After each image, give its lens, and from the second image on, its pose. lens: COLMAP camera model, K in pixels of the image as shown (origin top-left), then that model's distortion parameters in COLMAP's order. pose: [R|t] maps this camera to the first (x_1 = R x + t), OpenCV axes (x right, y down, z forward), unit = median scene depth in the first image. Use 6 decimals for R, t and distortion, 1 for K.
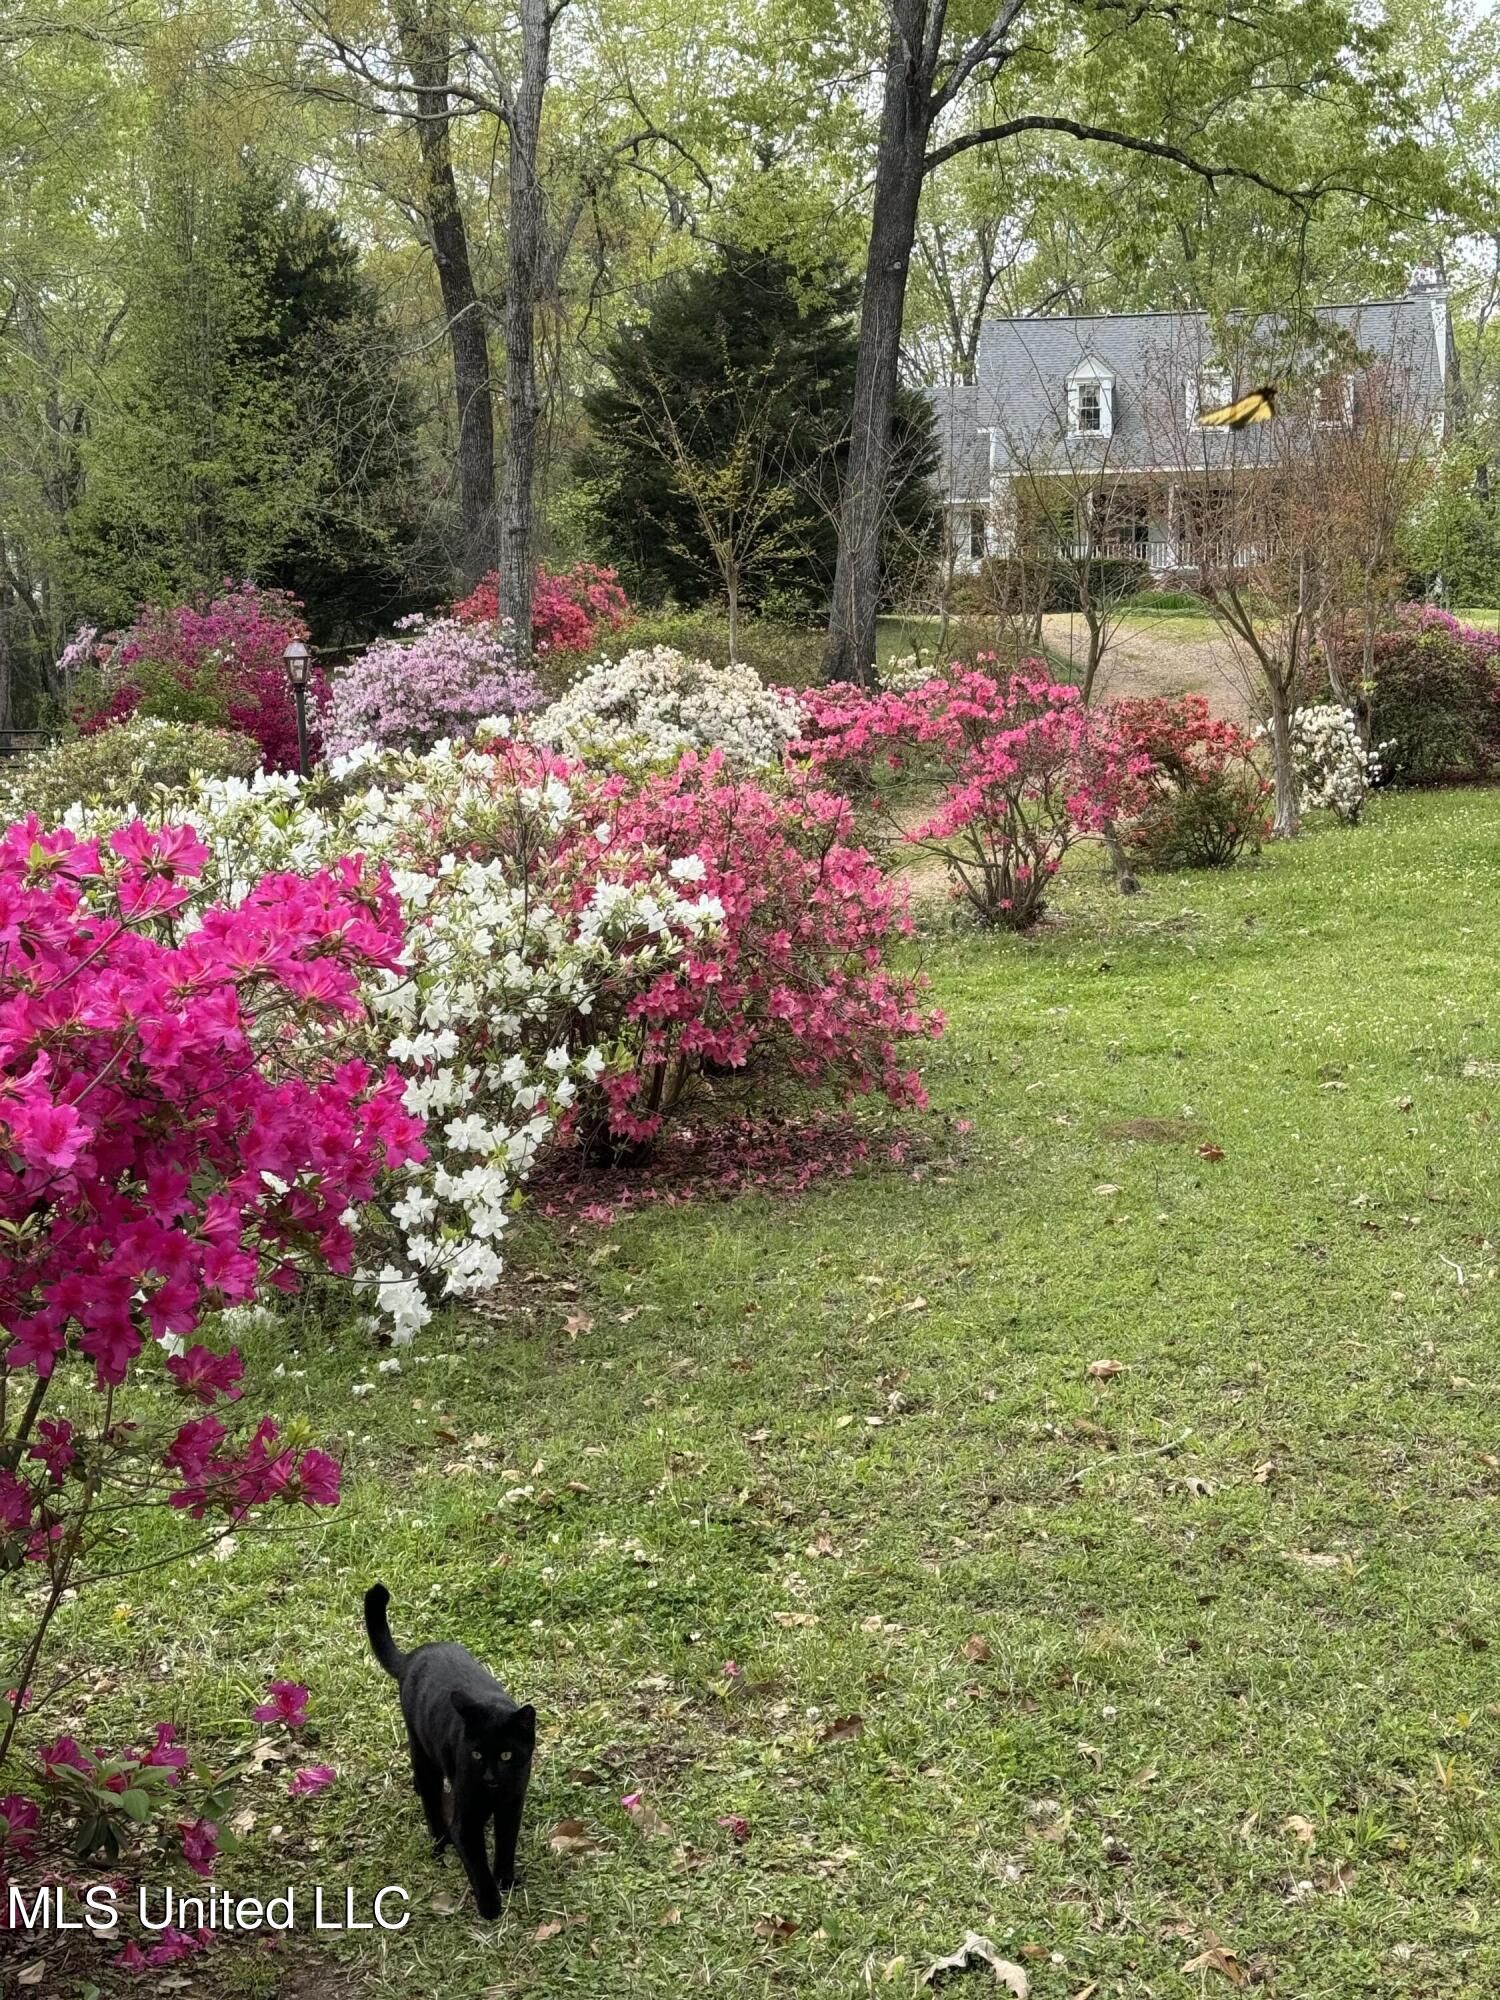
lens RADIAL K [[2983.9, 0, 739.8], [0, 2983.9, 996.3], [0, 0, 1]] dist [0.176735, 0.000000]
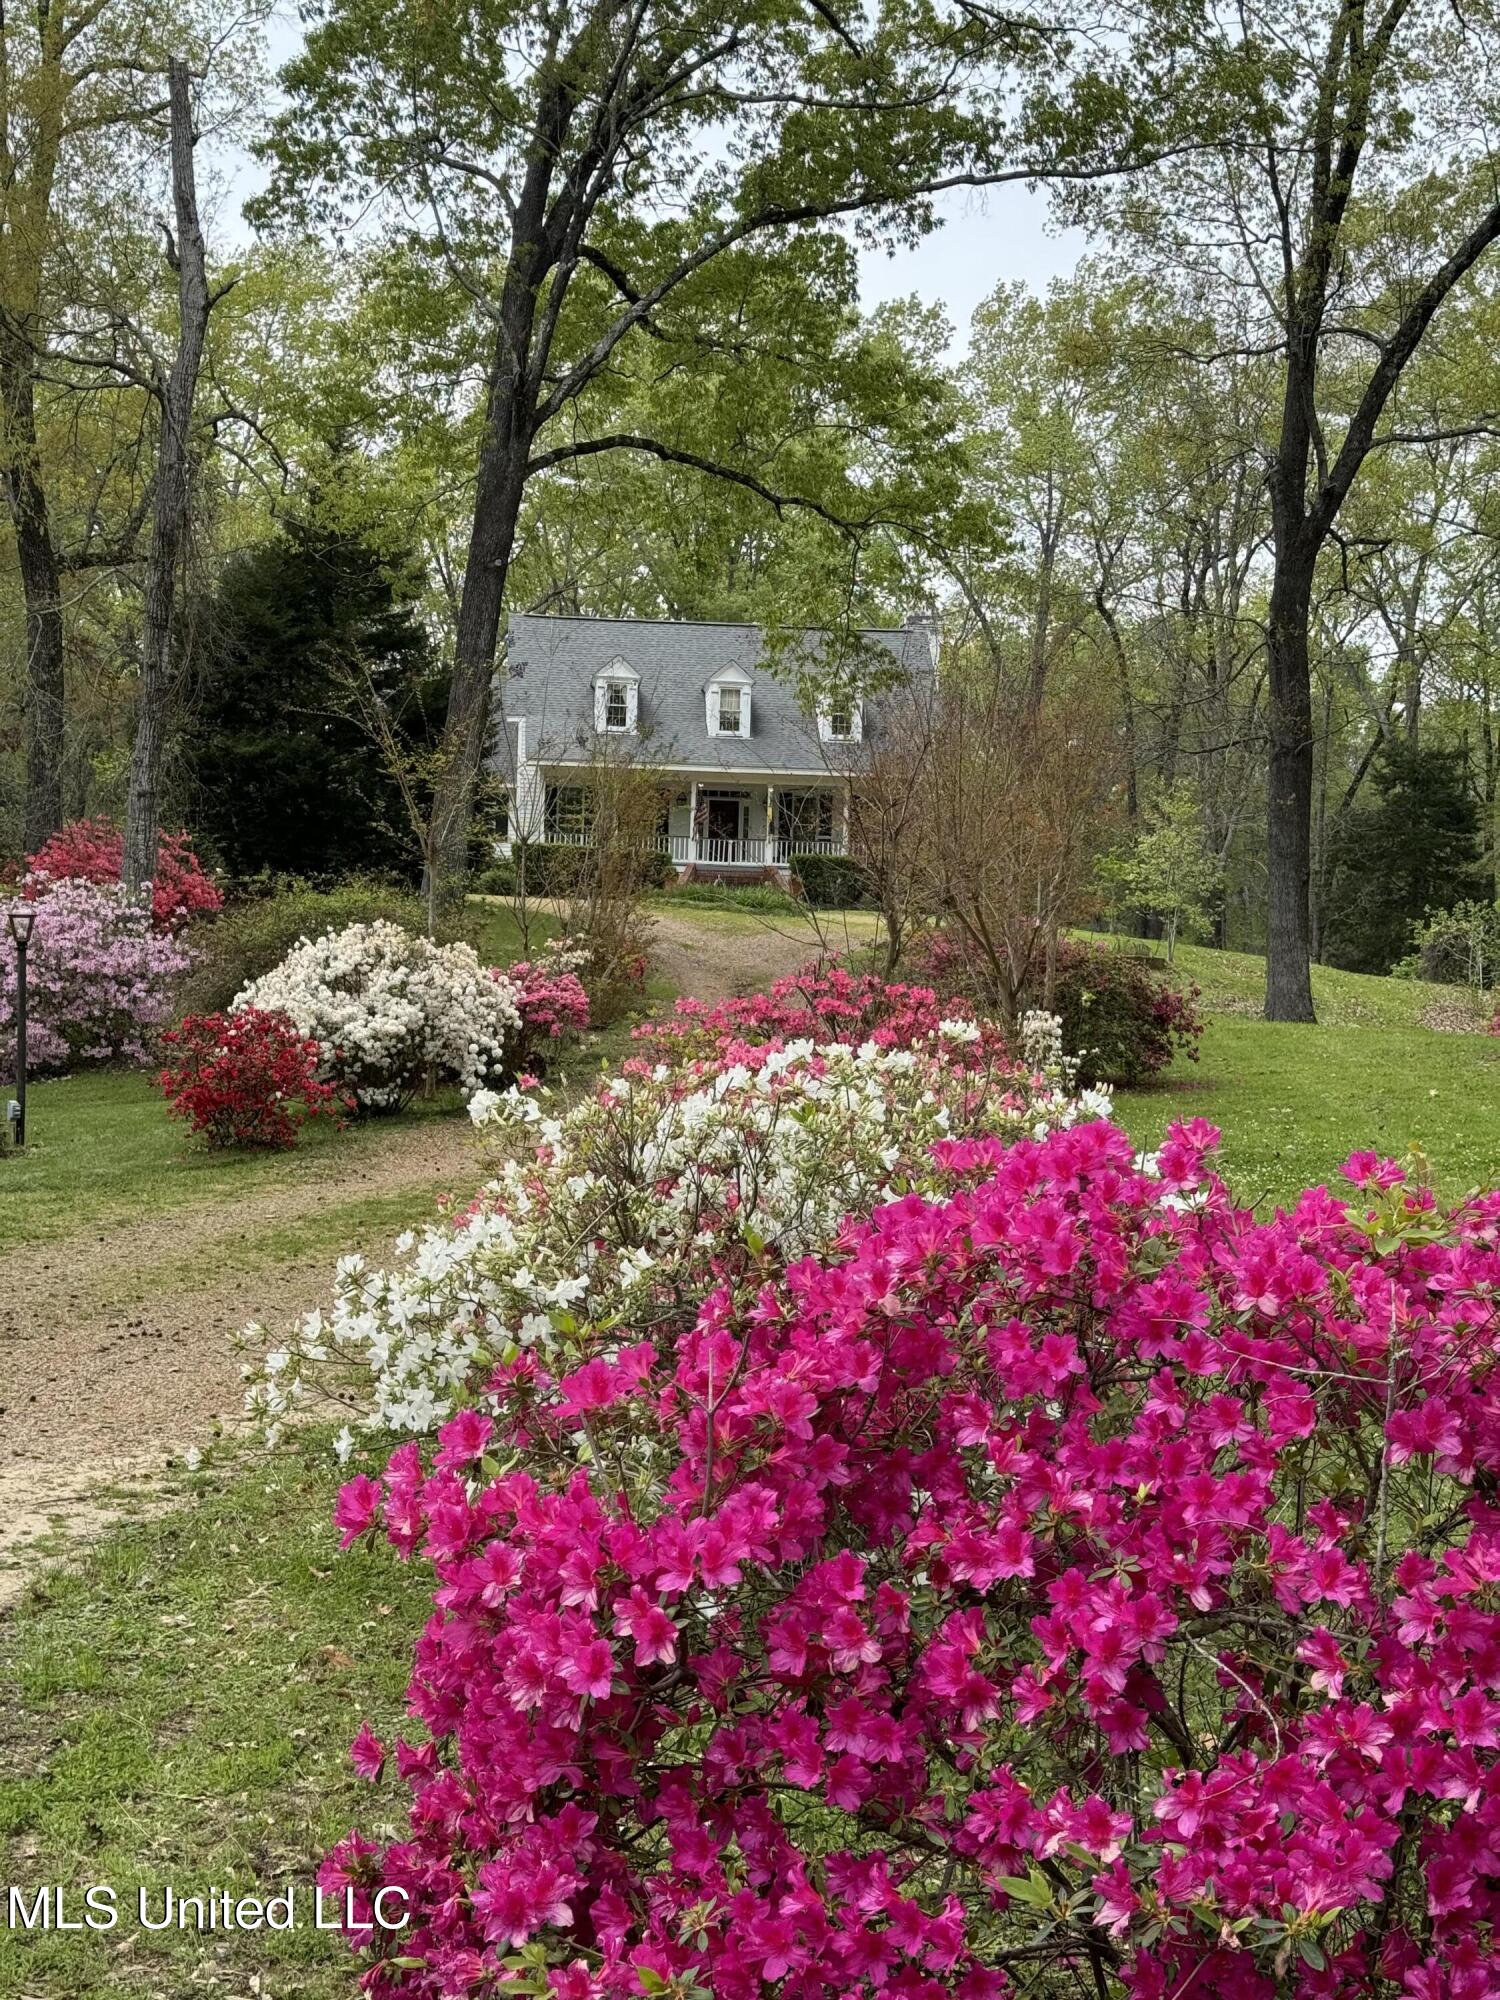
lens RADIAL K [[2983.9, 0, 763.9], [0, 2983.9, 1001.8], [0, 0, 1]] dist [0.176735, 0.000000]
pose [[0.977878, 0.044553, 0.204375, -0.078882], [-0.026003, 0.995366, -0.092573, 0.000364], [-0.207552, 0.085211, 0.974506, -0.008666]]
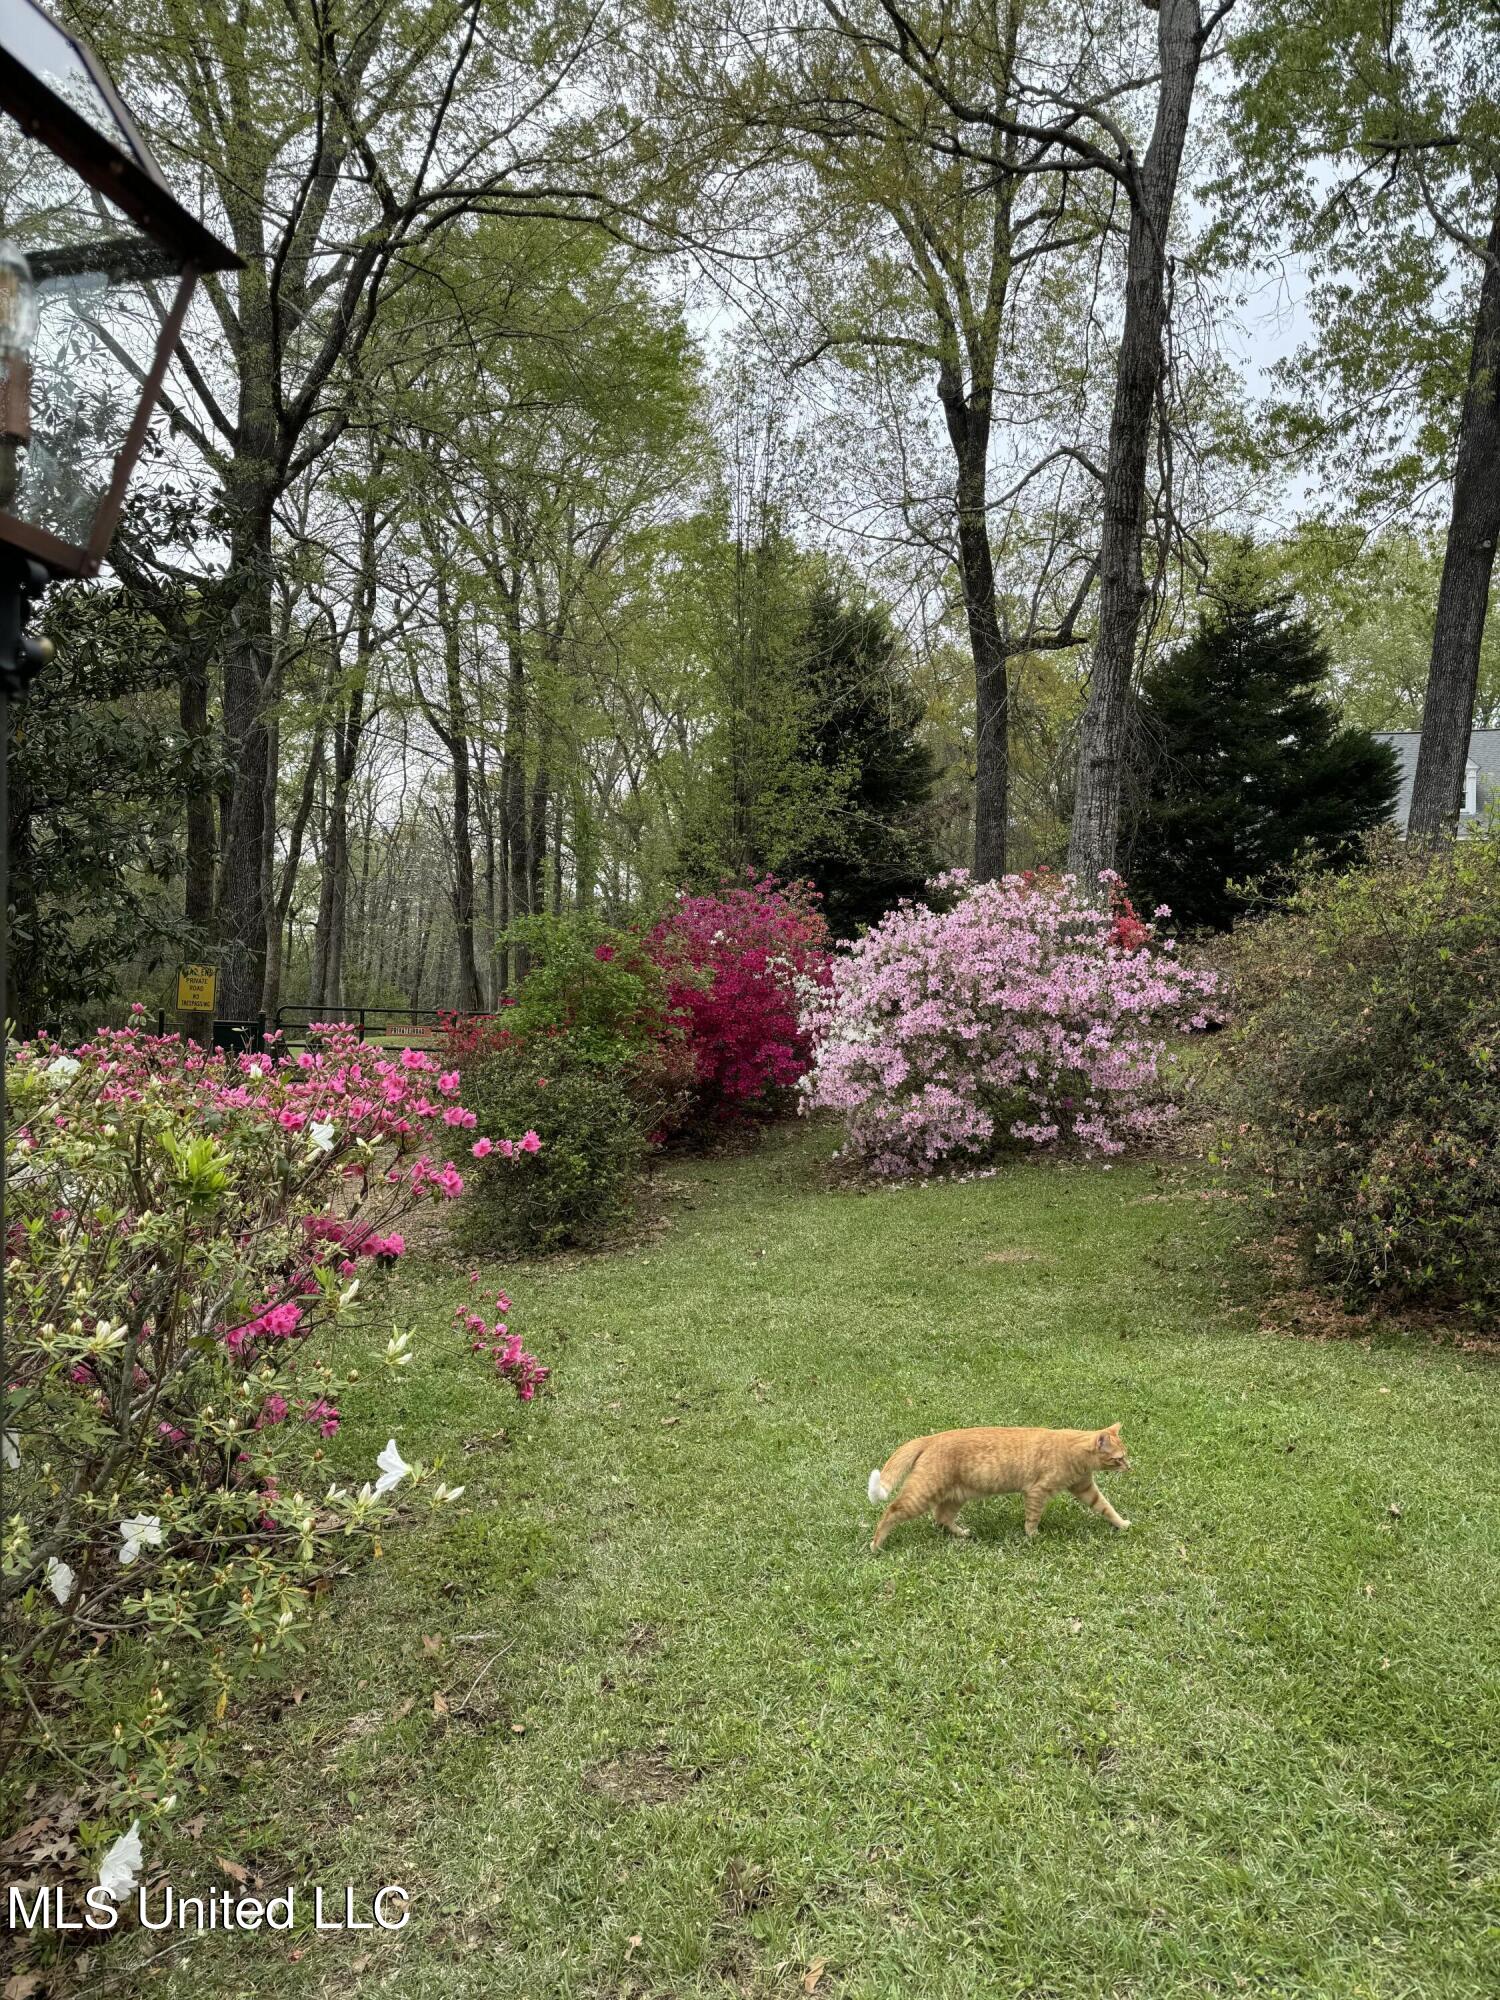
lens RADIAL K [[1398.8, 0, 751.9], [0, 1398.8, 1005.3], [0, 0, 1]] dist [0.080950, -0.055138]
pose [[0.976365, 0.037812, -0.212794, -0.086368], [-0.058076, 0.994265, -0.089797, -0.065578], [0.208178, 0.100033, 0.972962, 0.693915]]
